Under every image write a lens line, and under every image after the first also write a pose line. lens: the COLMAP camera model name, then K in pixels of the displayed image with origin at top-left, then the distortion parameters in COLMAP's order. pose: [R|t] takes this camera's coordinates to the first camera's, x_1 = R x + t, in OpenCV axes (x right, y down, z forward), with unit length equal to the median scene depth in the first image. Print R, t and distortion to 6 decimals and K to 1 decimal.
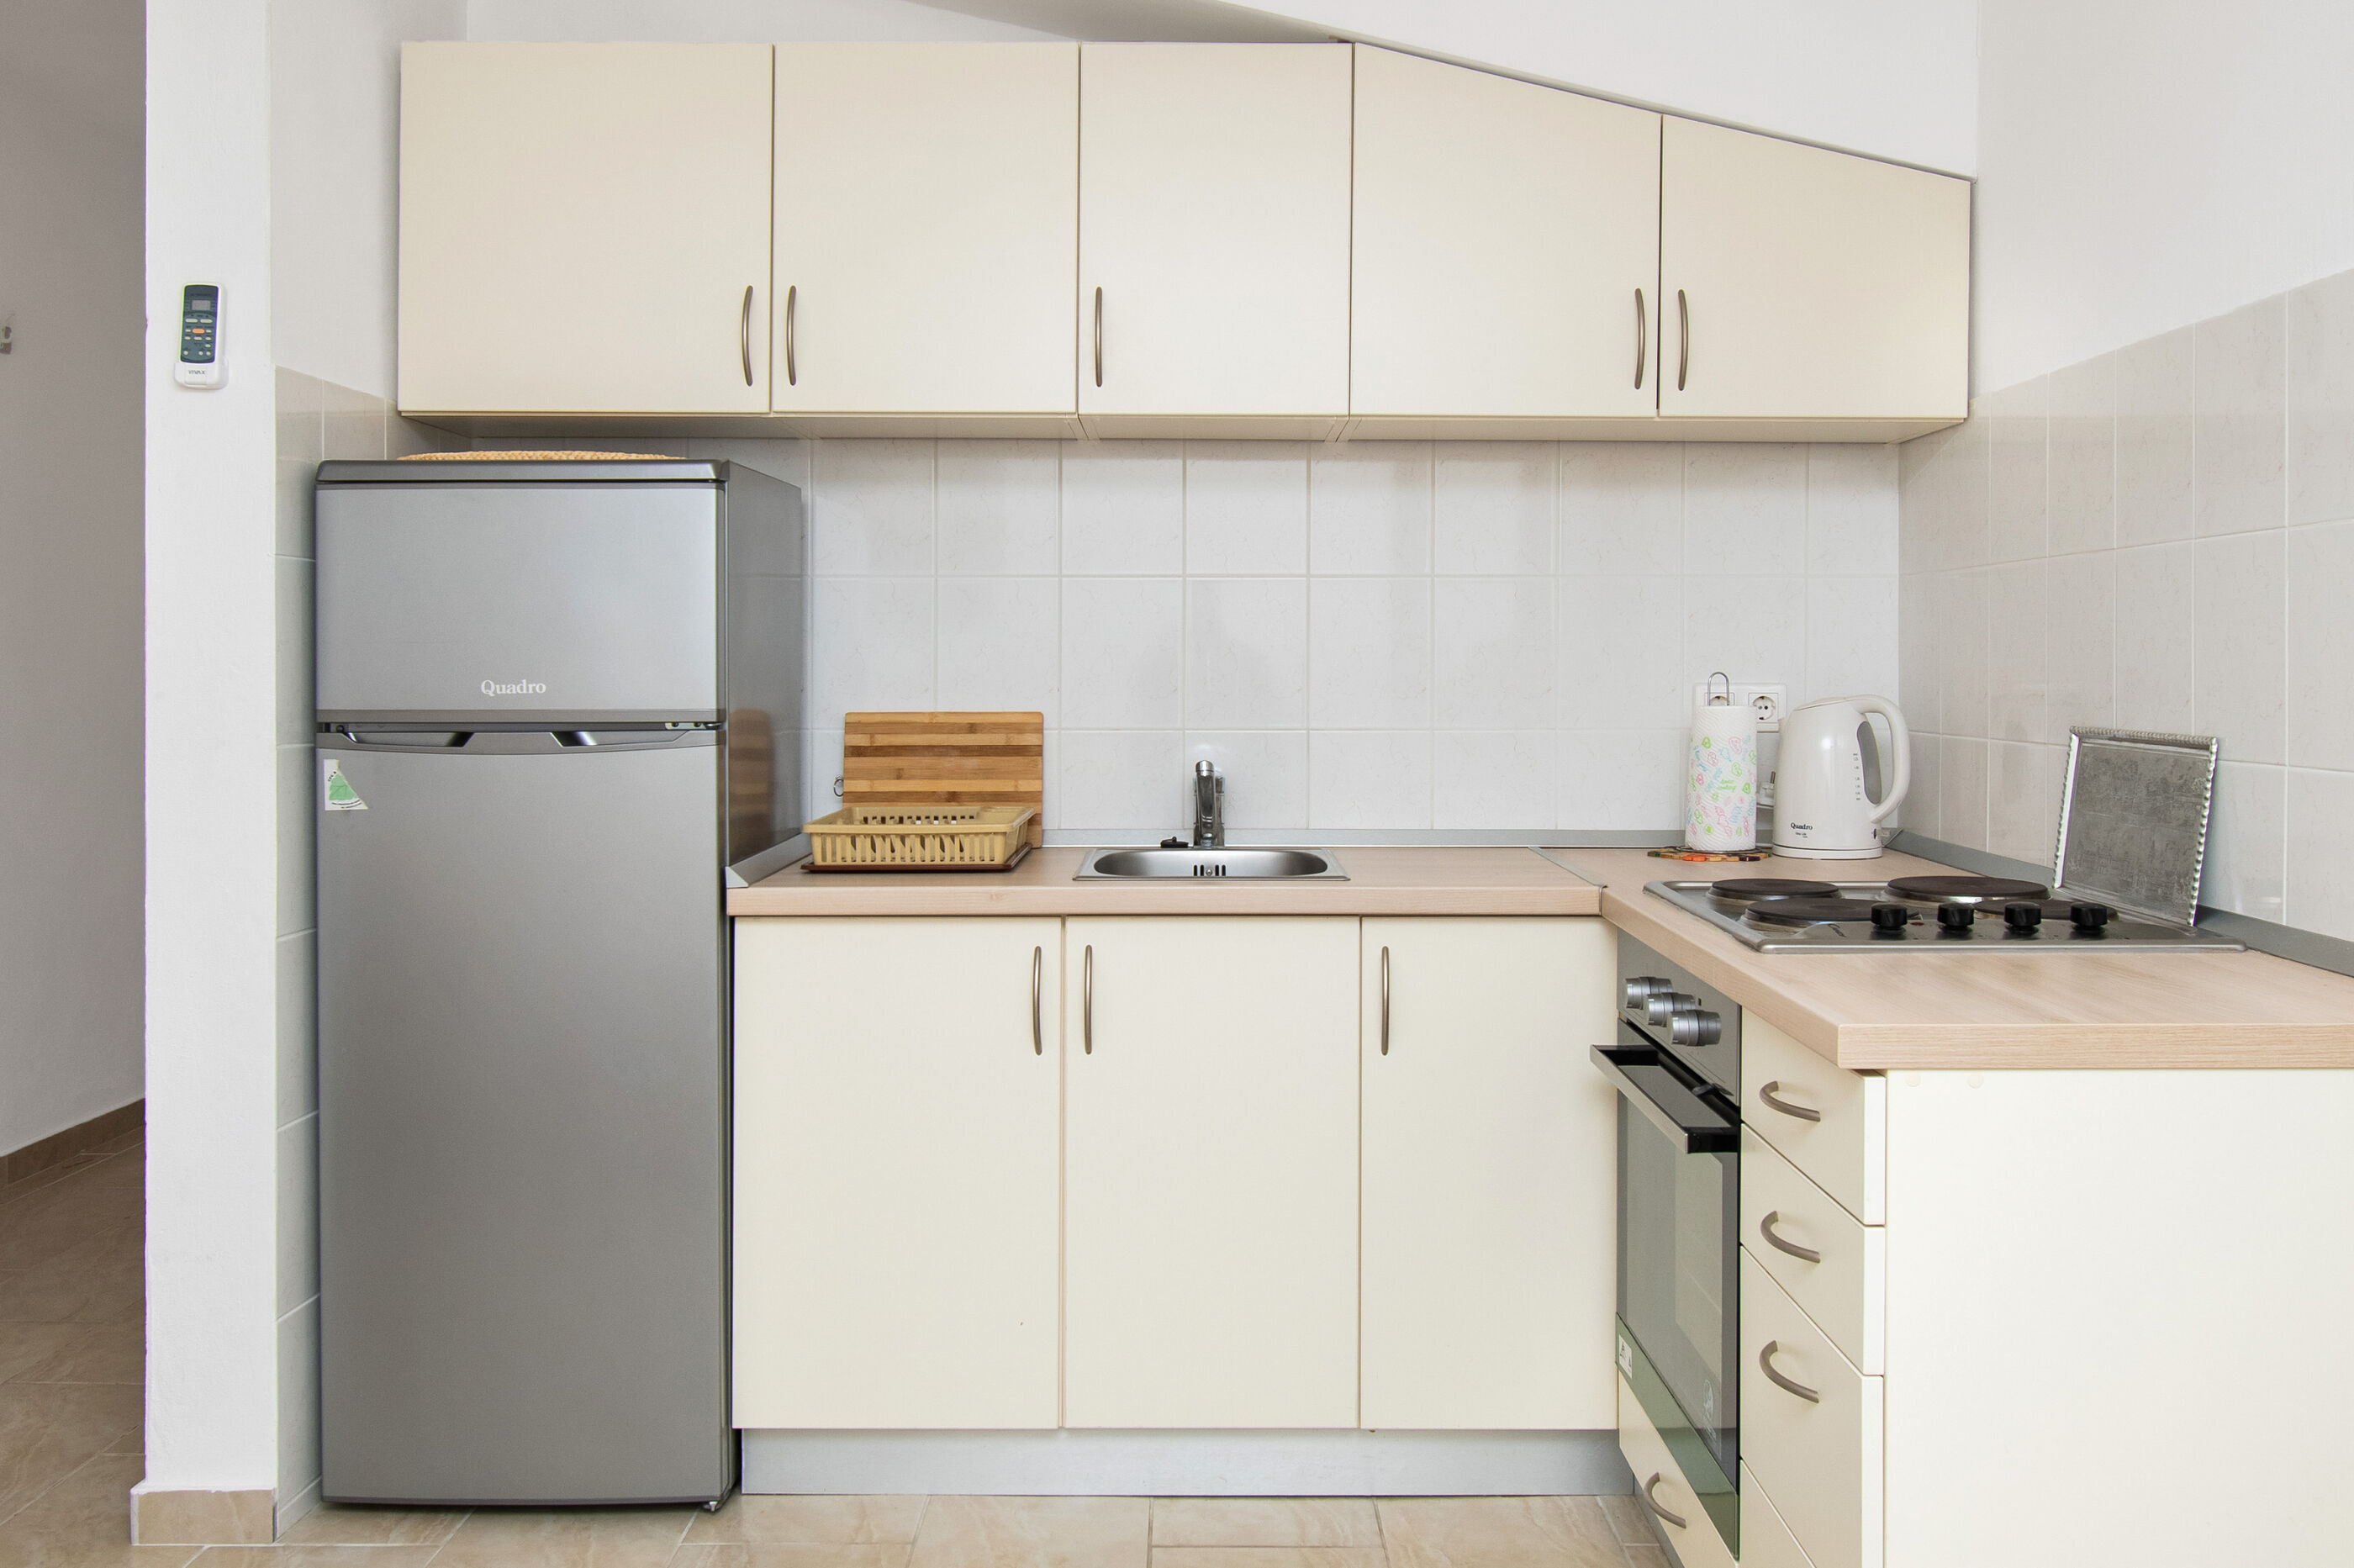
lens RADIAL K [[2001.9, 0, 1173.8], [0, 2001.9, 679.7], [0, 0, 1]] dist [-0.001310, -0.002781]
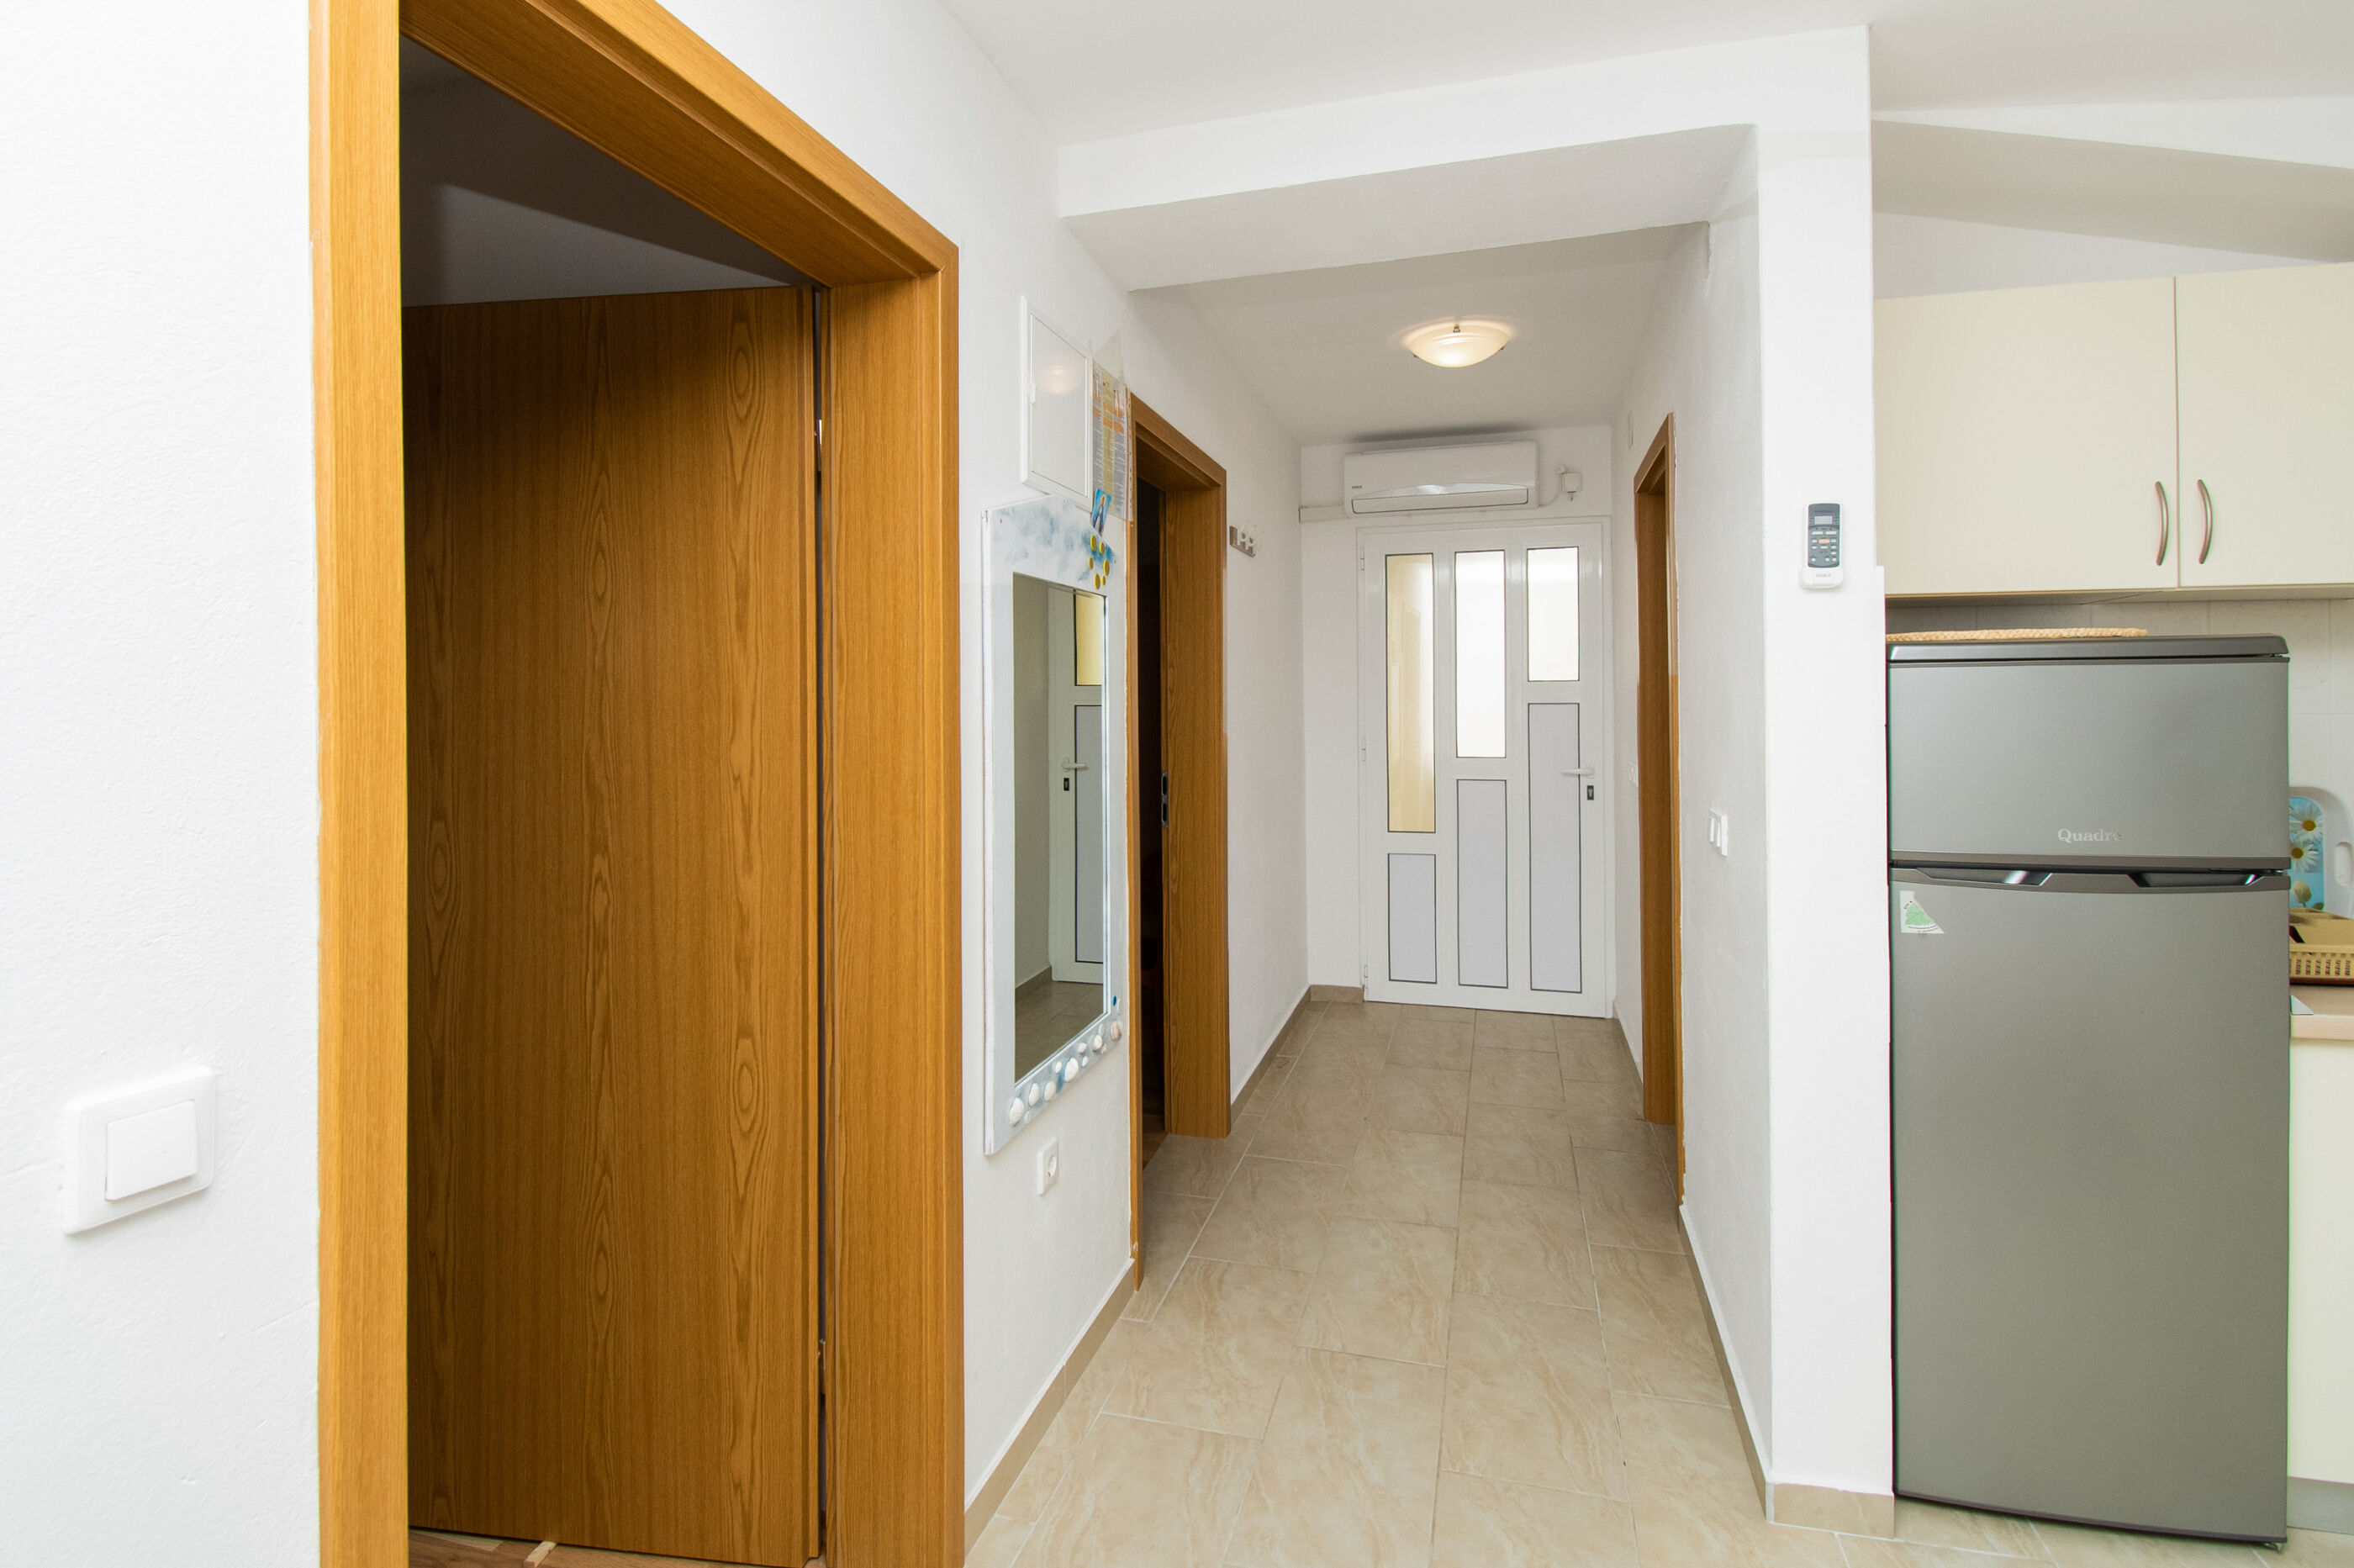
lens RADIAL K [[1137.5, 0, 1209.4], [0, 1137.5, 725.0], [0, 0, 1]] dist [0.002908, -0.023936]
pose [[0.961632, -0.006090, -0.274274, -0.656397], [0.006976, 0.999973, 0.002255, -0.066677], [0.274253, -0.004082, 0.961649, 0.232800]]
